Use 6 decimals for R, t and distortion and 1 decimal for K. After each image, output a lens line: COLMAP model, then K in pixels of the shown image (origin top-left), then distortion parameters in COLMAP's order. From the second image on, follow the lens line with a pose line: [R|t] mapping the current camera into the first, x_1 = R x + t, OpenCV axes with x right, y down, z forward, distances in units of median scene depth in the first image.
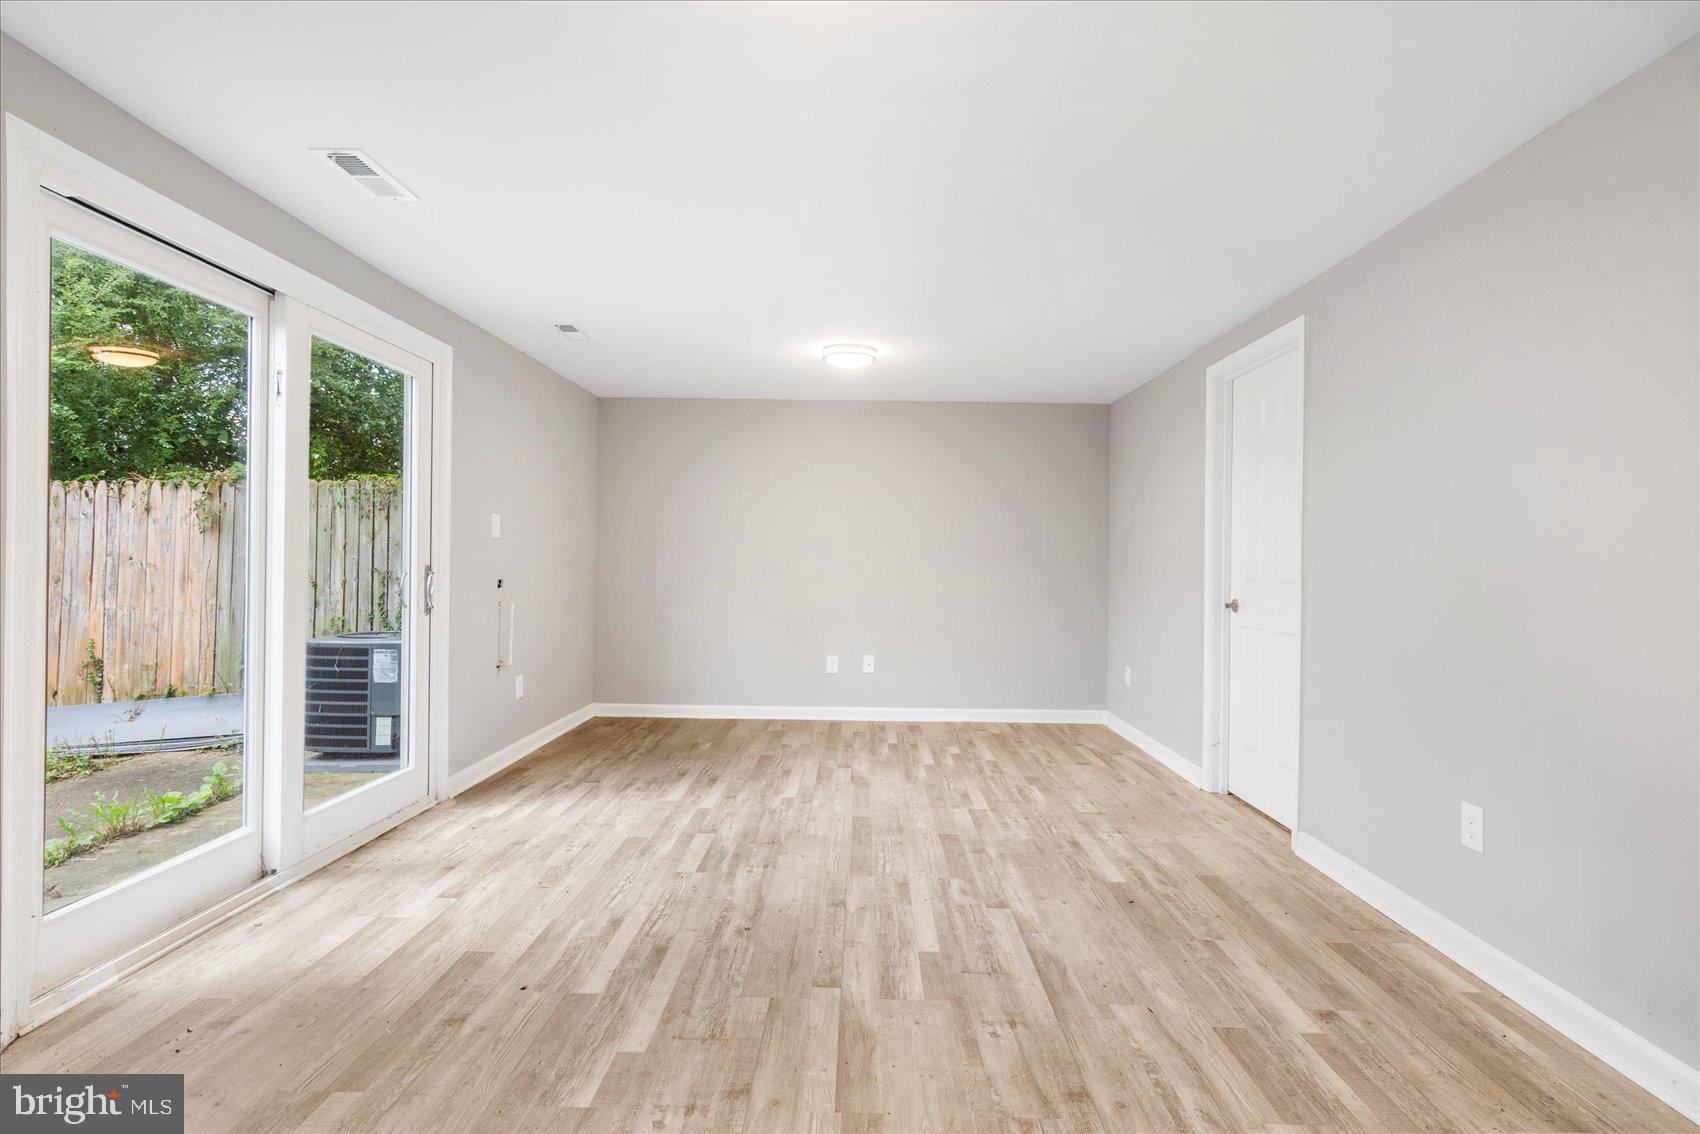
lens RADIAL K [[804.0, 0, 858.0], [0, 804.0, 582.3], [0, 0, 1]] dist [-0.001037, 0.001309]
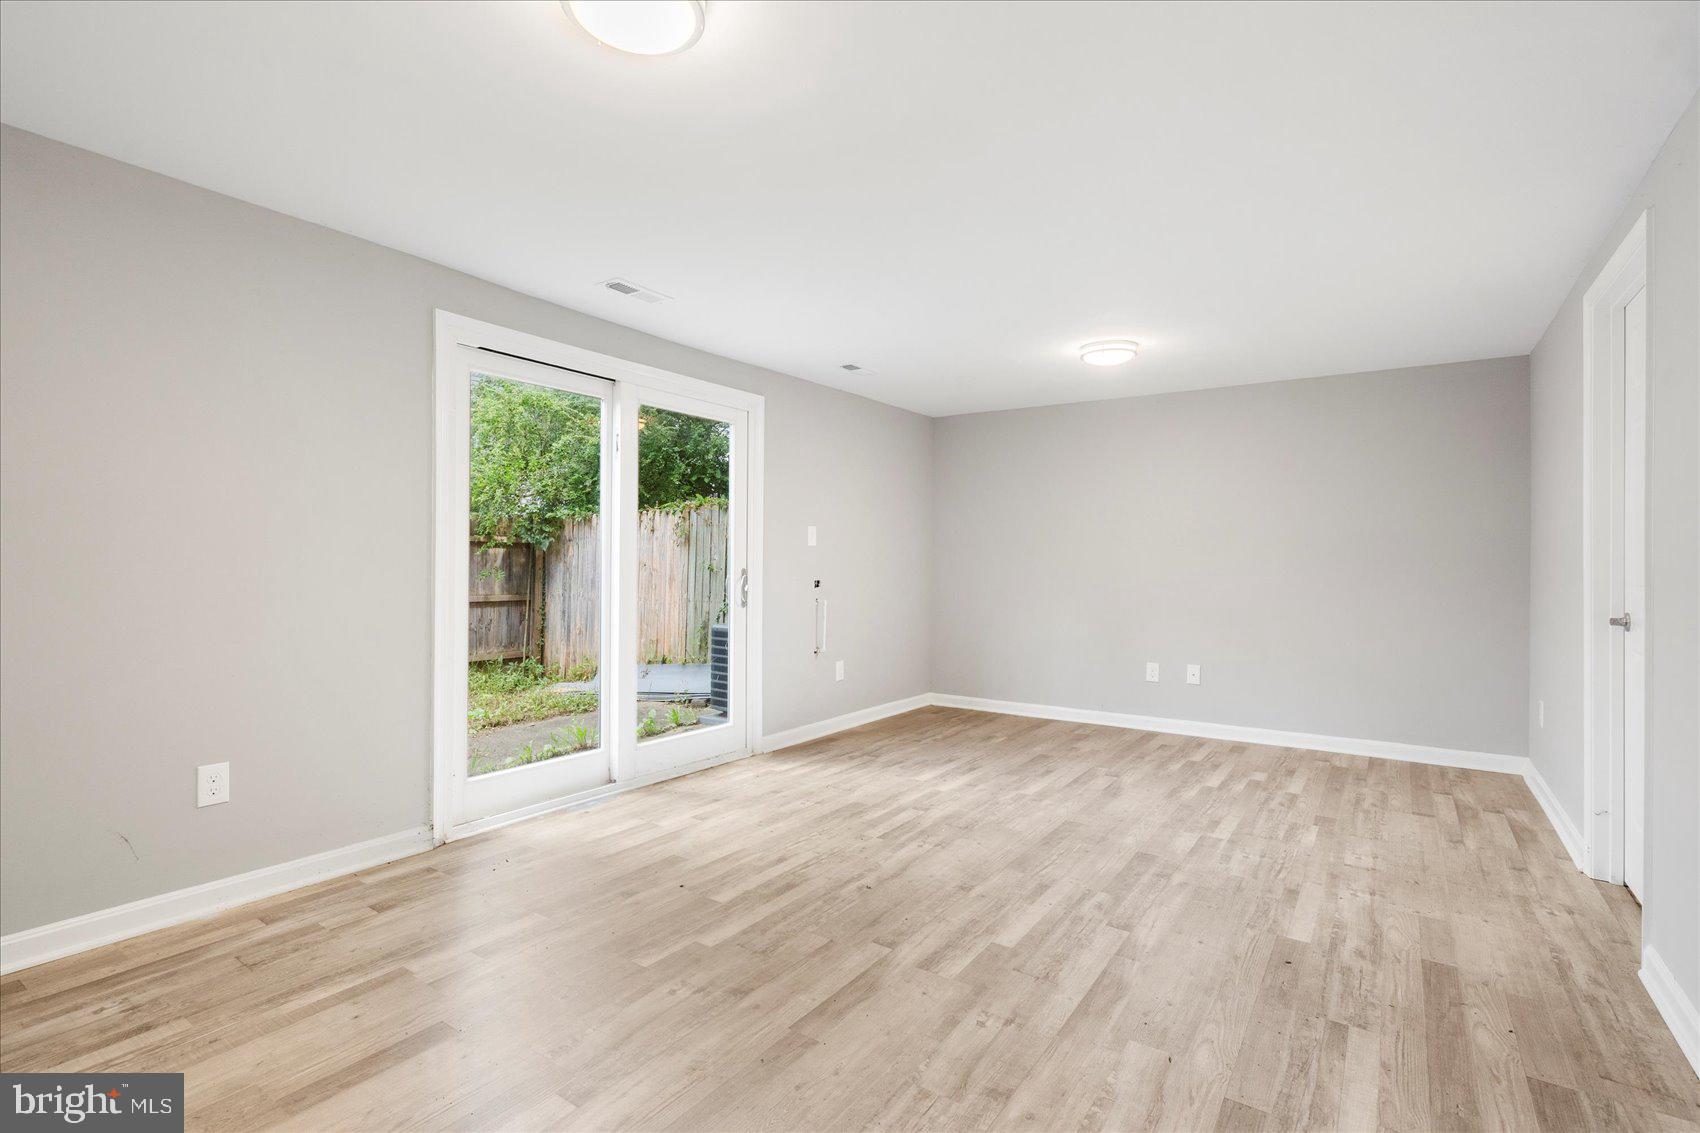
lens RADIAL K [[804.0, 0, 858.0], [0, 804.0, 581.8], [0, 0, 1]] dist [-0.001037, 0.001309]
pose [[0.831705, 0.005244, -0.555192, 0.404772], [-0.008508, 0.999958, -0.003300, 0.003693], [0.555152, 0.007468, 0.831715, 0.039624]]
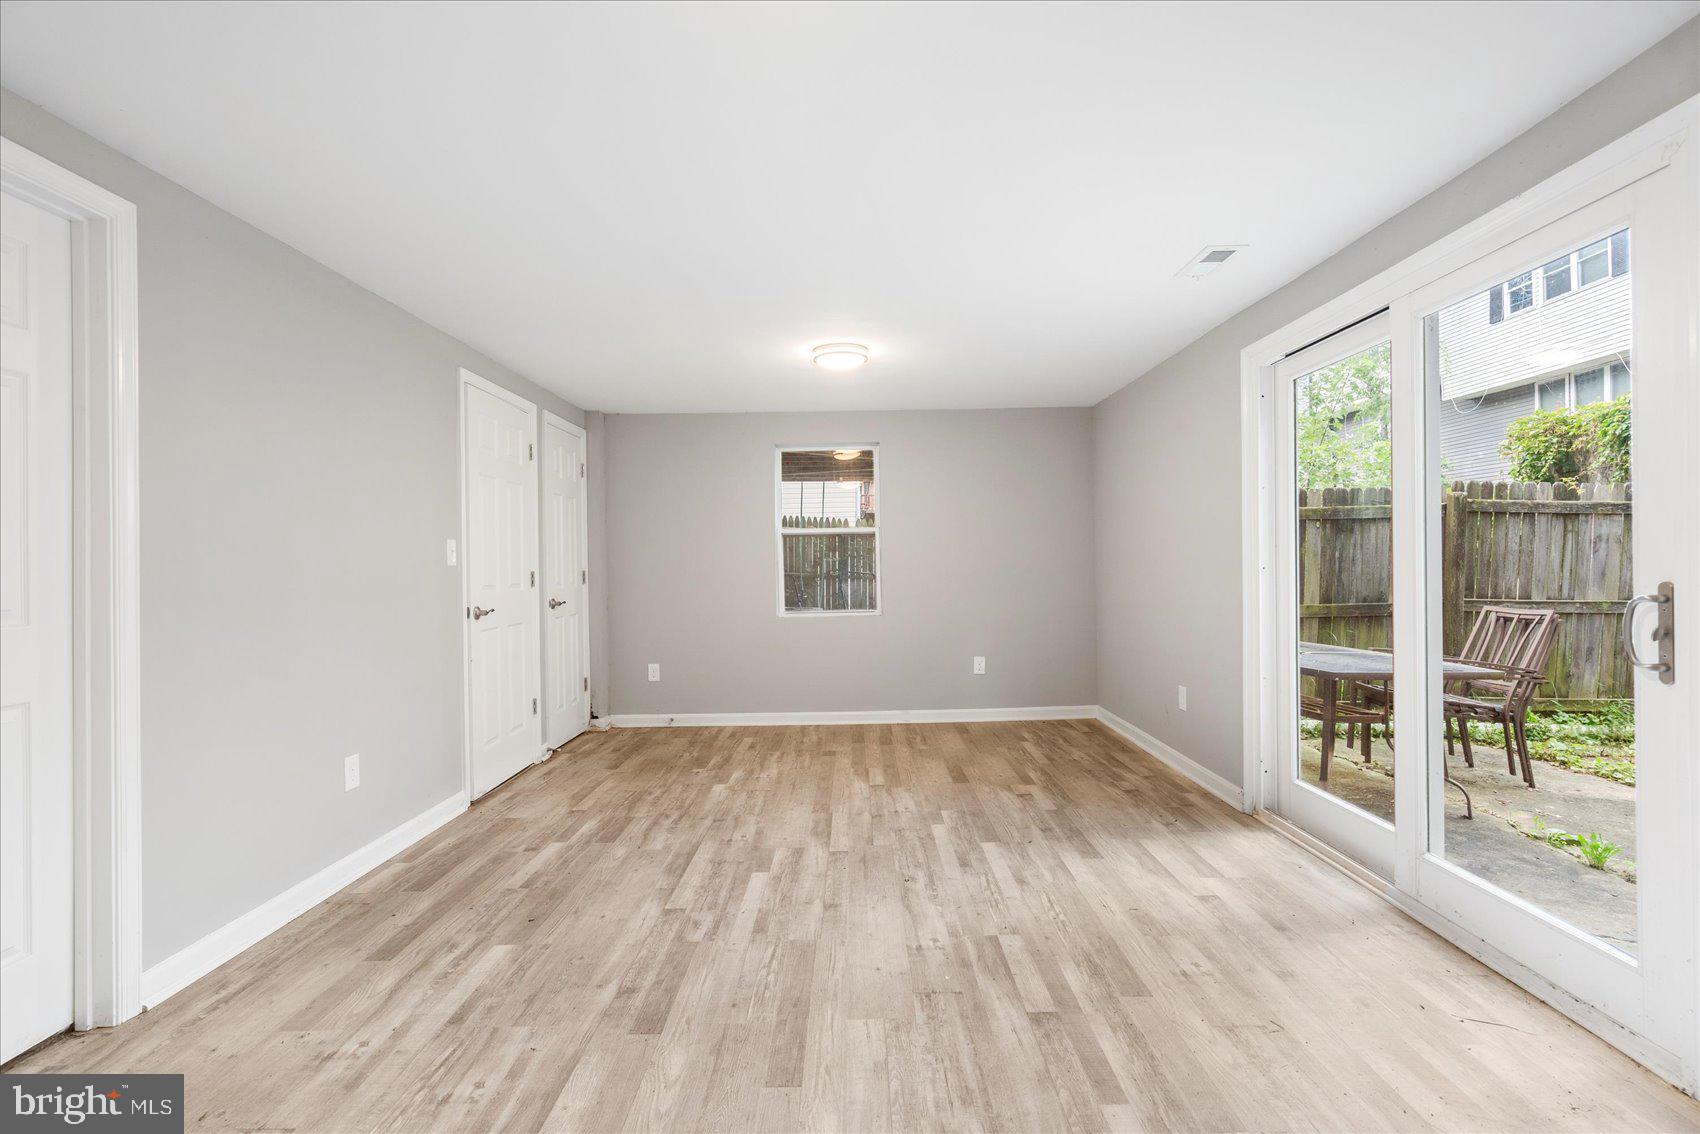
lens RADIAL K [[776.6, 0, 859.5], [0, 776.6, 559.8], [0, 0, 1]] dist [-0.015571, 0.012219]
pose [[-0.999949, -0.000500, -0.010119, -0.046889], [-0.000655, 0.999883, 0.015260, -0.052789], [0.010110, 0.015265, -0.999832, 1.819961]]
